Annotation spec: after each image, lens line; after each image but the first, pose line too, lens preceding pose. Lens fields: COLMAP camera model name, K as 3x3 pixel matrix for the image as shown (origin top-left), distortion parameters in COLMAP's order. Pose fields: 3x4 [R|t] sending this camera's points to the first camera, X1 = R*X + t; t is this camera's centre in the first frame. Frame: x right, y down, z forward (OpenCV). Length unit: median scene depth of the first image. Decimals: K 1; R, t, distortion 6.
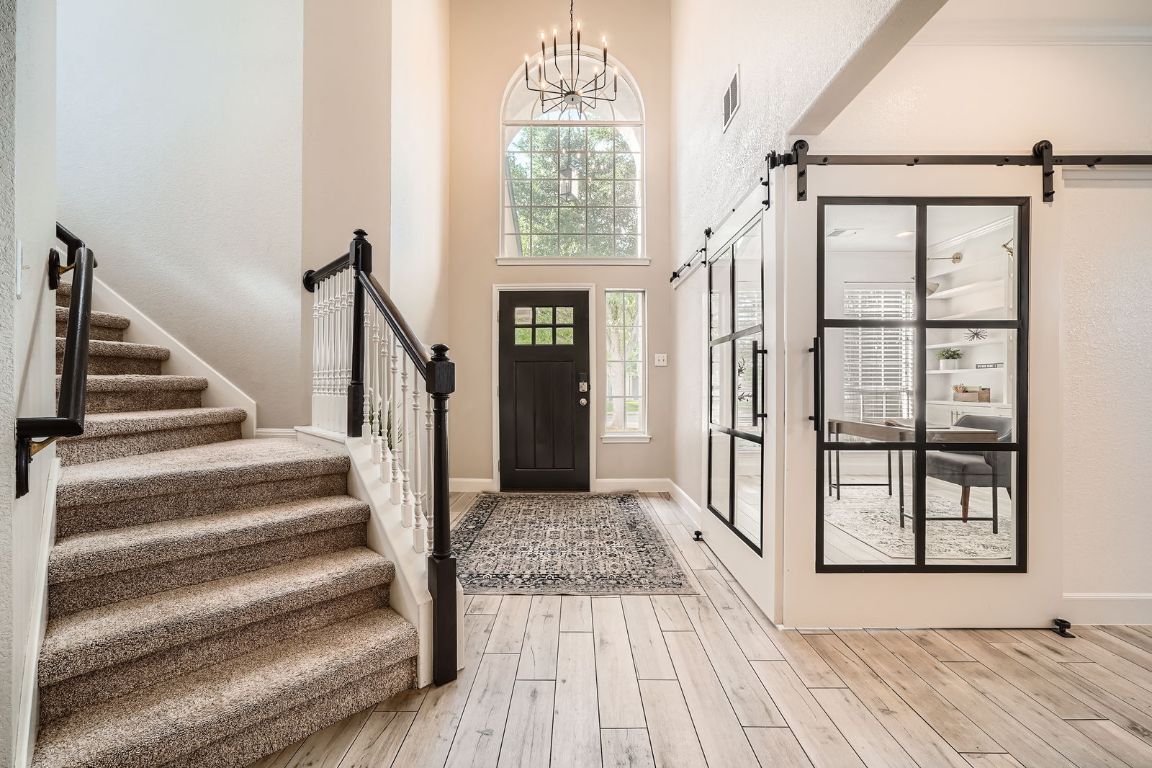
lens RADIAL K [[463.6, 0, 573.8], [0, 463.6, 384.6], [0, 0, 1]] dist [-0.001460, -0.000053]
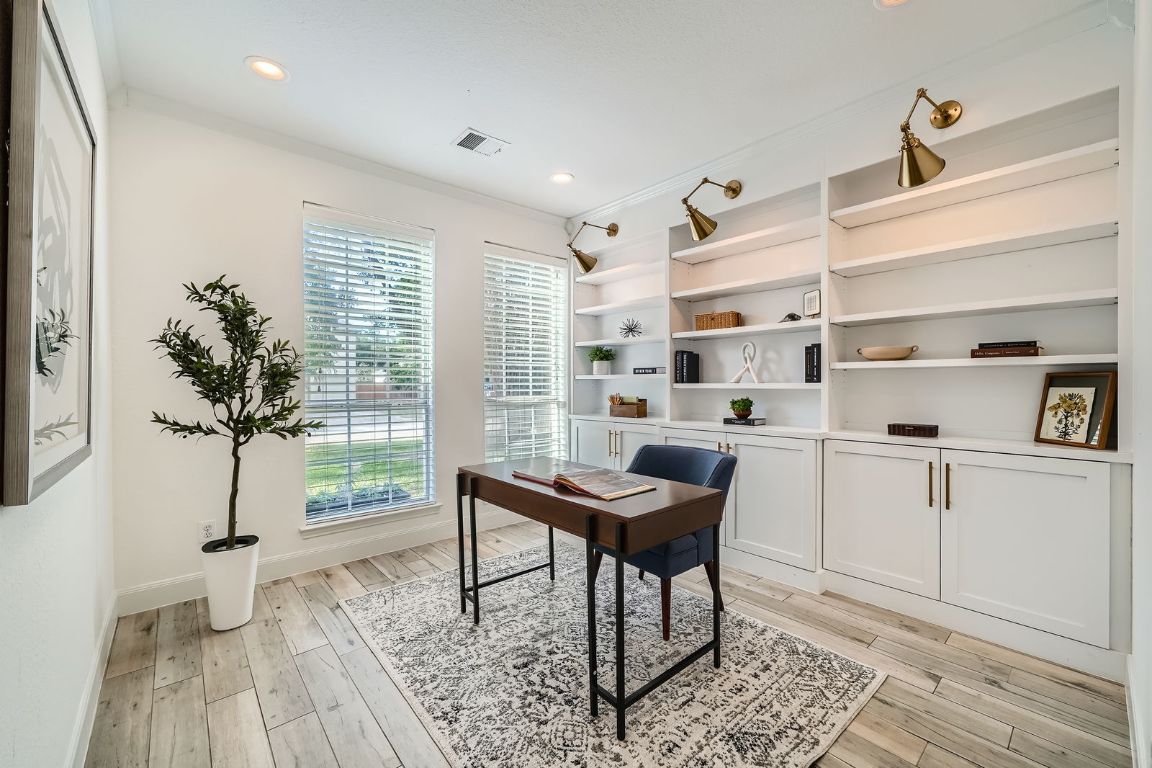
lens RADIAL K [[463.6, 0, 571.5], [0, 463.6, 381.7], [0, 0, 1]] dist [-0.001460, -0.000053]
pose [[0.753504, -0.005274, 0.657423, 0.256690], [0.003390, 0.999986, 0.004137, -0.023278], [-0.657435, -0.000889, 0.753511, 0.443320]]
